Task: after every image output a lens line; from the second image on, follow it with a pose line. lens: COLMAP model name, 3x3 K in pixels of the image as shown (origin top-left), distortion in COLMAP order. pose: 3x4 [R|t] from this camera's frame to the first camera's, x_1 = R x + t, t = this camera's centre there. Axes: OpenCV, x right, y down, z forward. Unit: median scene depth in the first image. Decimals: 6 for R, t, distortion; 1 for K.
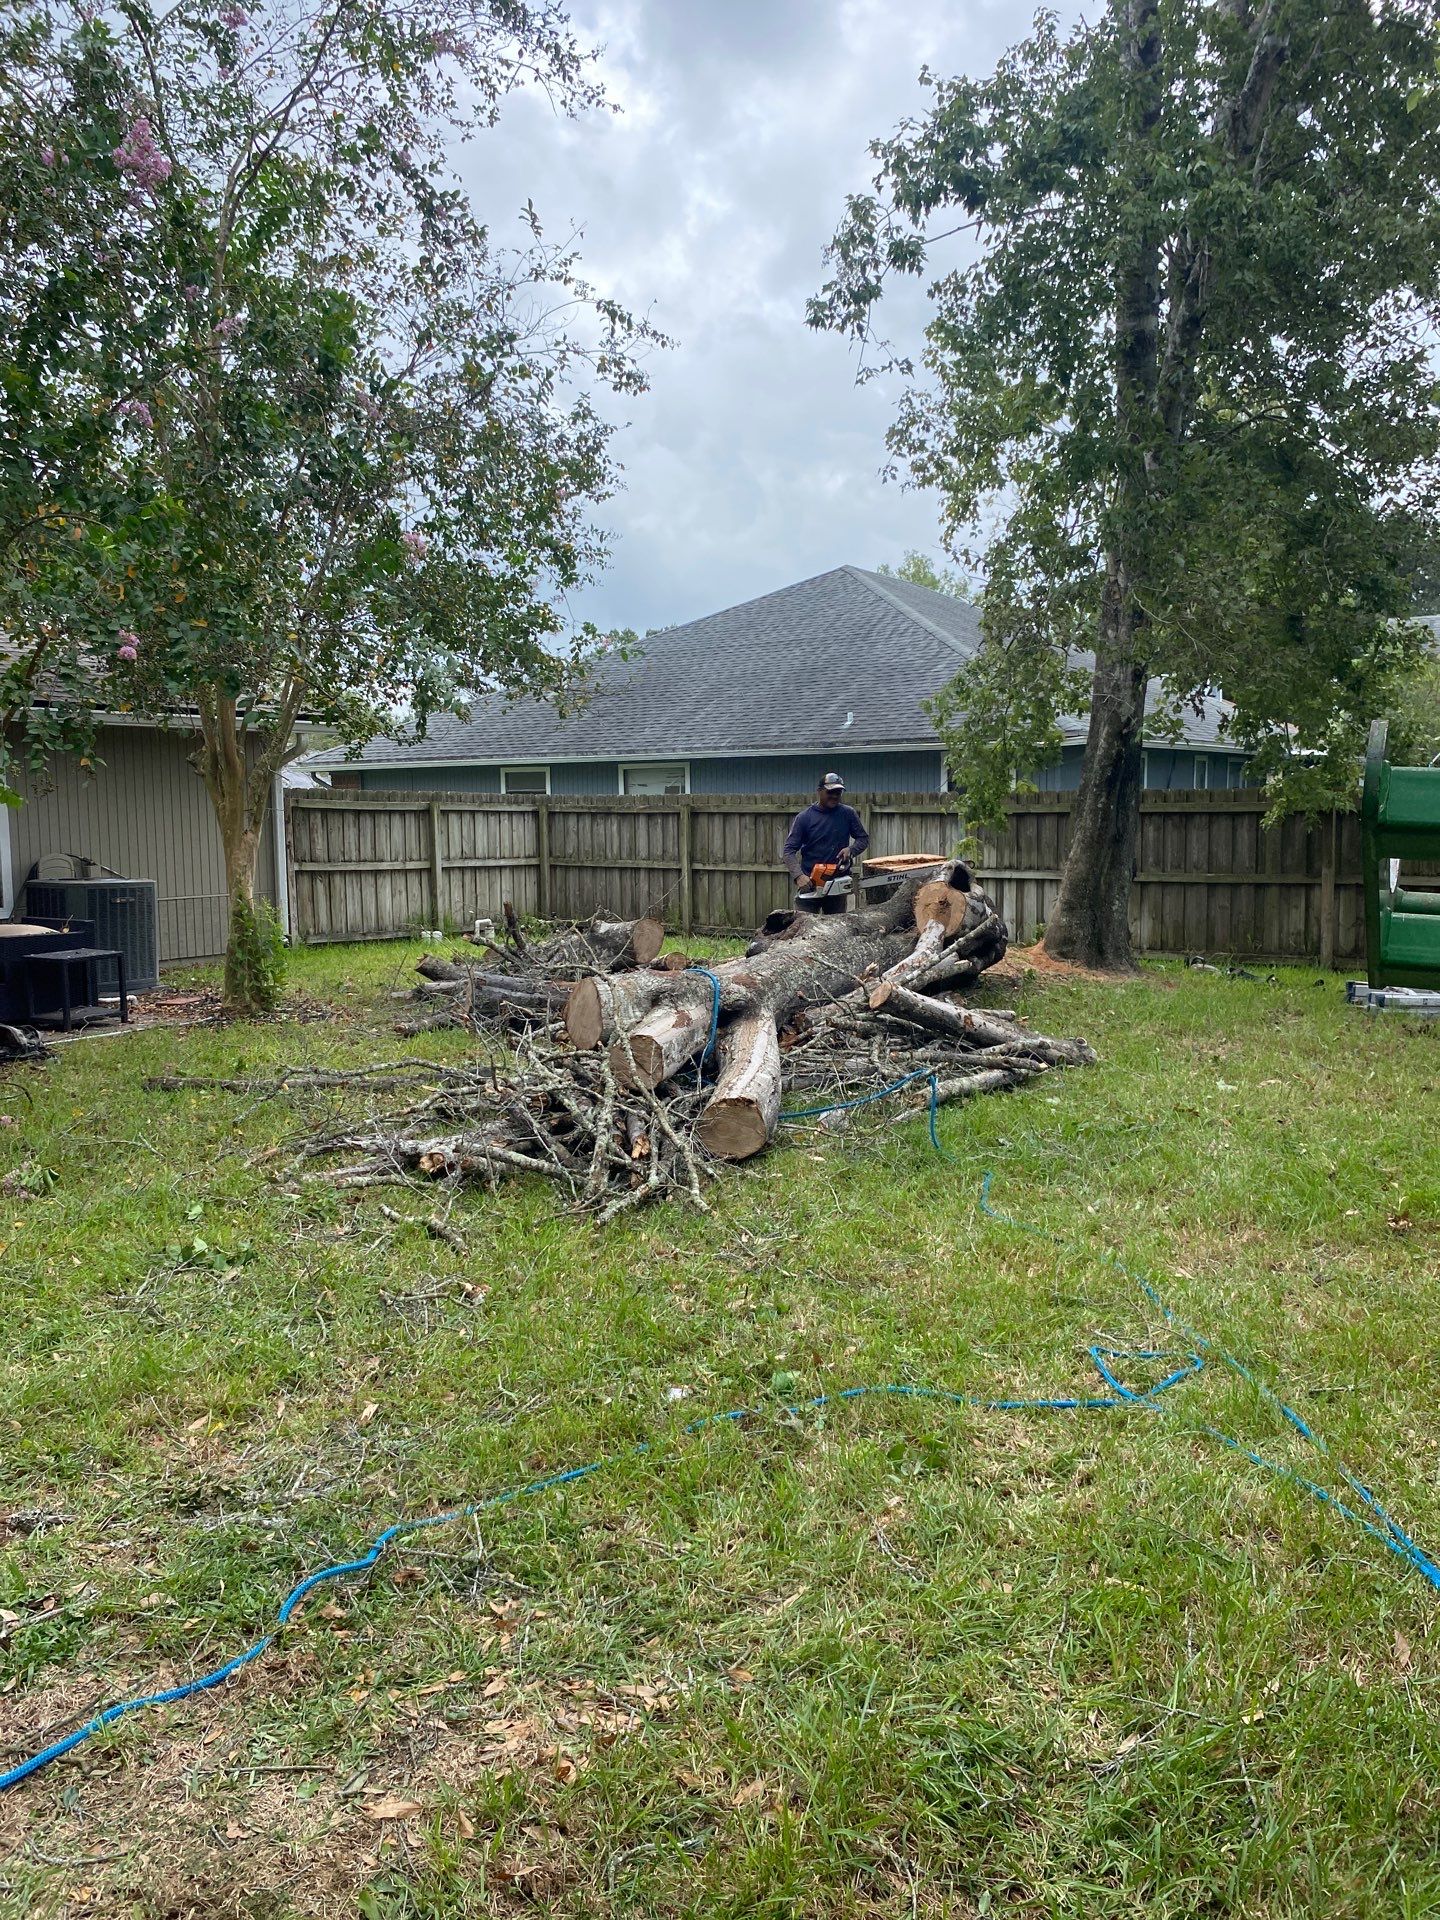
lens RADIAL K [[1476.7, 0, 714.2], [0, 1476.7, 958.0], [0, 0, 1]] dist [0.112974, -0.001624]
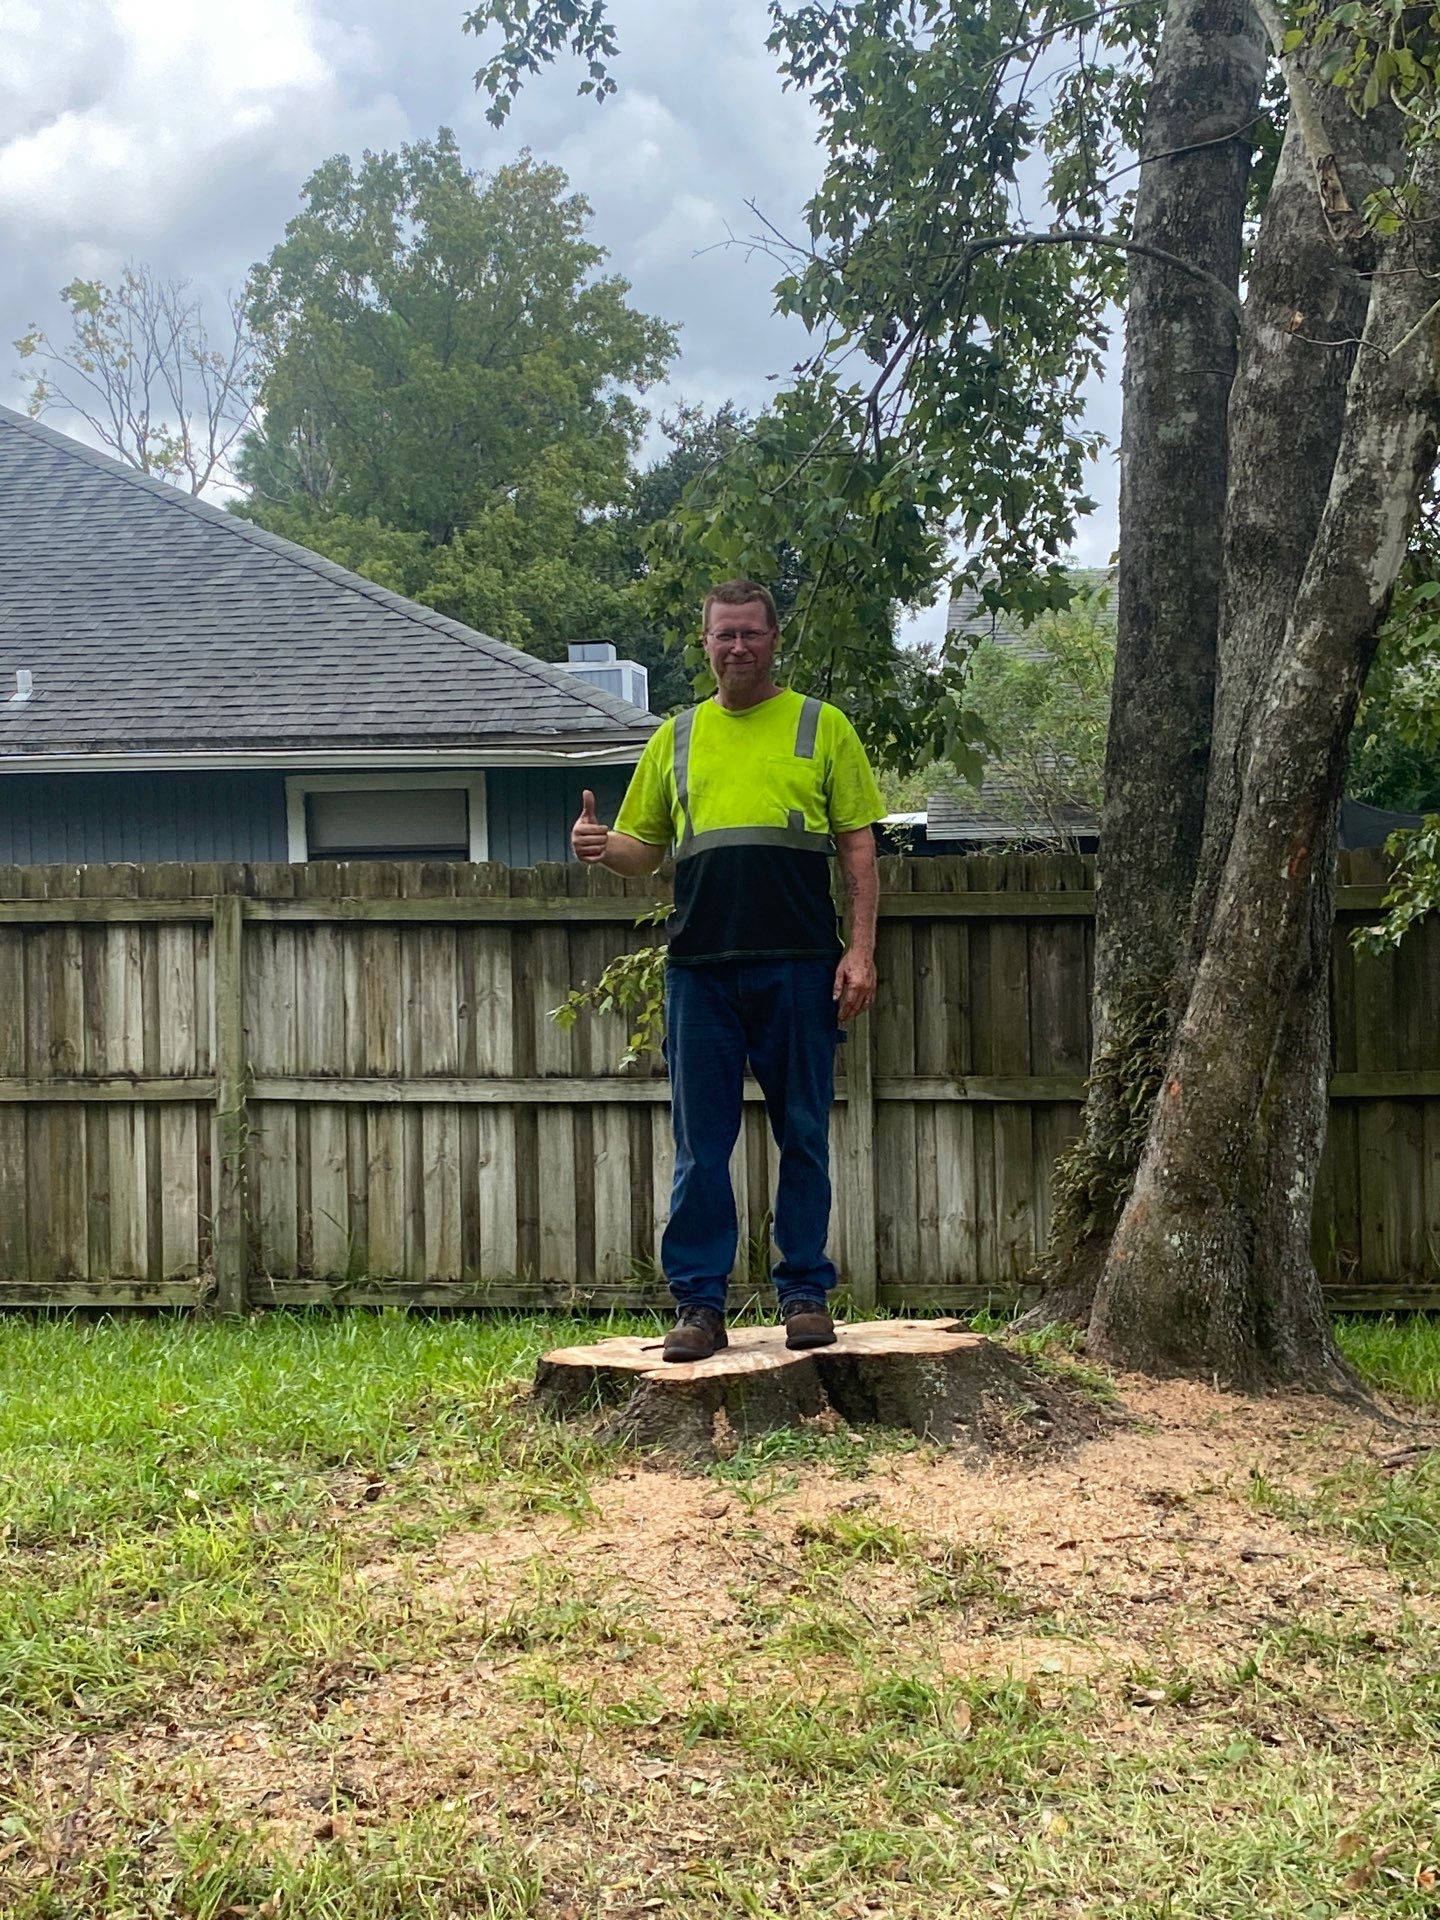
lens RADIAL K [[2737.7, 0, 723.7], [0, 2737.7, 982.9], [0, 0, 1]] dist [0.136977, 0.029788]
pose [[0.902557, -0.014617, 0.430323, -0.063542], [0.052117, 0.995784, -0.075485, -0.028661], [-0.427405, 0.090556, 0.899513, 0.362791]]
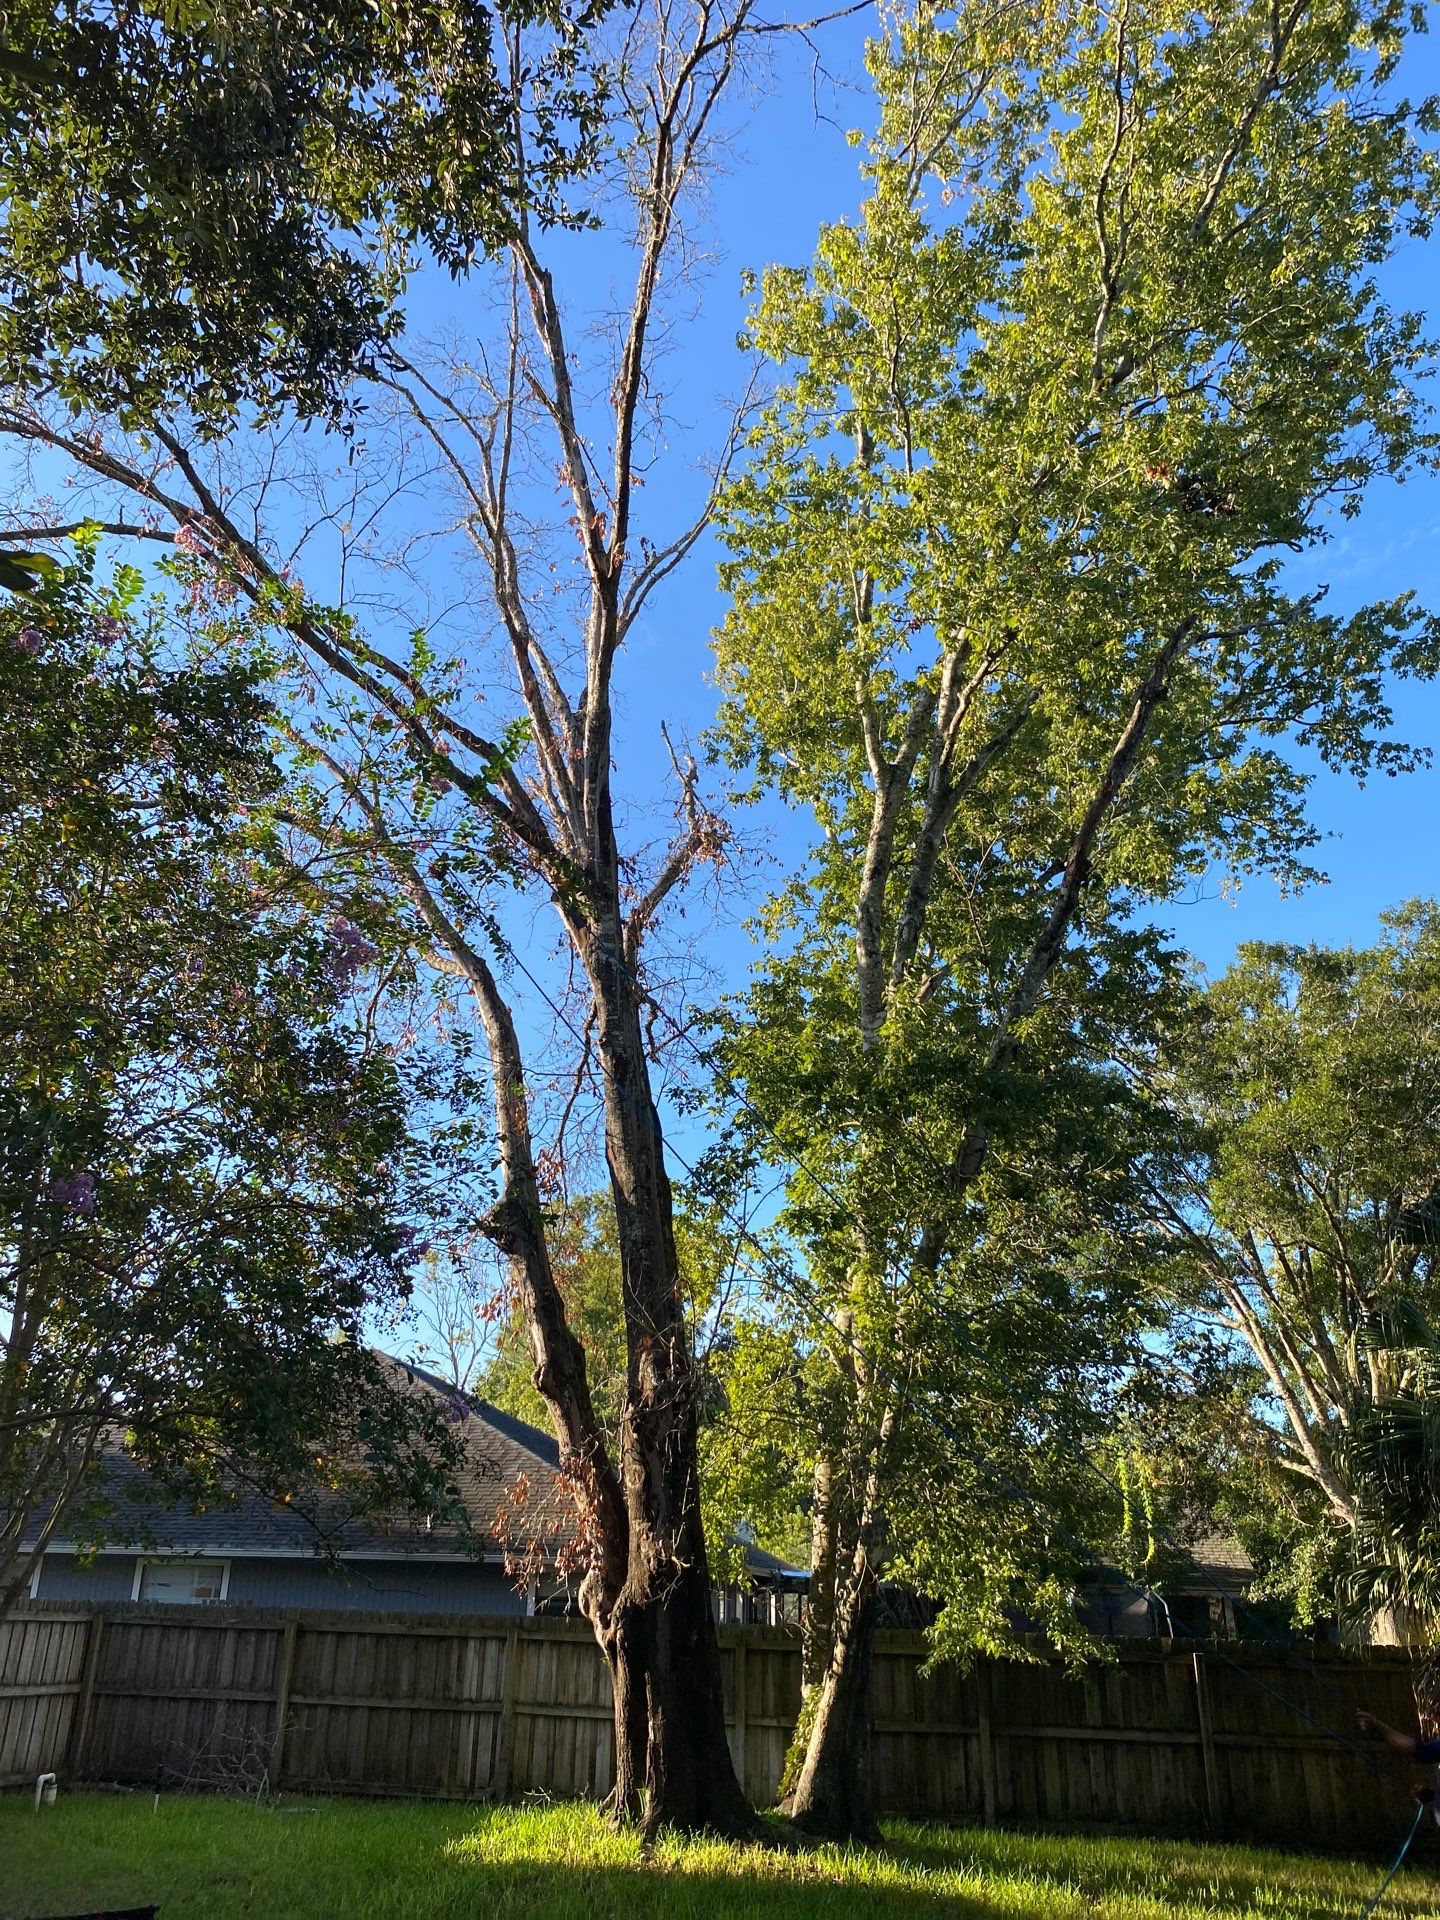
lens RADIAL K [[1473.3, 0, 699.3], [0, 1473.3, 954.1], [0, 0, 1]] dist [0.030953, -0.034206]
pose [[0.914753, 0.189222, 0.356961, -0.192705], [0.009318, 0.873424, -0.486871, -0.018366], [-0.403905, 0.448693, 0.797205, 0.016977]]
